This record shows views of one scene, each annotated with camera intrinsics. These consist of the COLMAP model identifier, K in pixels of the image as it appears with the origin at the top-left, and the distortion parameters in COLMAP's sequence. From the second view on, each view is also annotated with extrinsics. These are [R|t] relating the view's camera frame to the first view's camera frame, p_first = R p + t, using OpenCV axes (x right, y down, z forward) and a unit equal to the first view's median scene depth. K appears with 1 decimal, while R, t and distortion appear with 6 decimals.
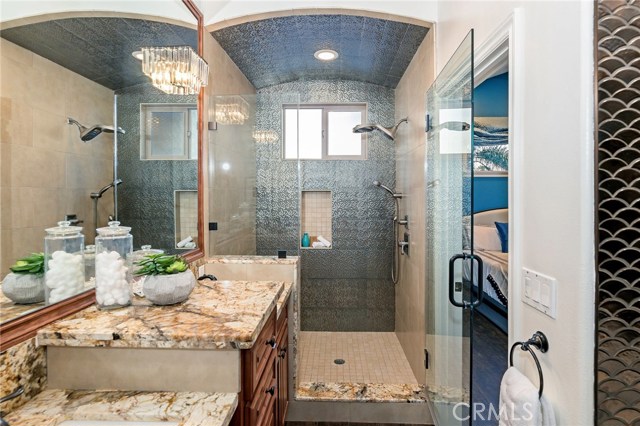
lens RADIAL K [[324.4, 0, 338.3], [0, 324.4, 200.6], [0, 0, 1]] dist [-0.001390, -0.000281]
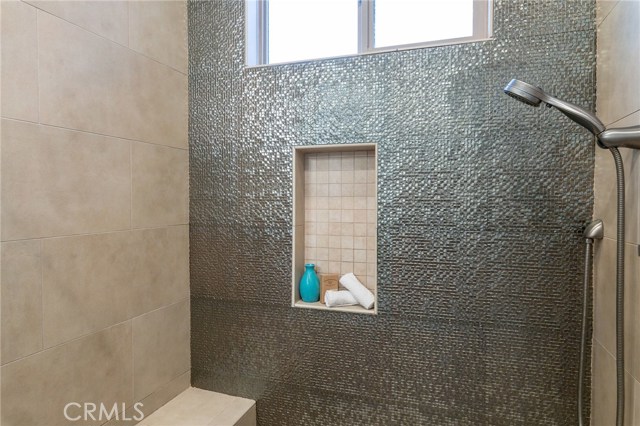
lens RADIAL K [[394.0, 0, 320.0], [0, 394.0, 213.0], [0, 0, 1]] dist [0.004779, 0.000480]
pose [[0.939806, 0.008387, -0.341604, 0.065009], [-0.001762, 0.999804, 0.019698, 0.032522], [0.341703, -0.017910, 0.939637, 0.581971]]
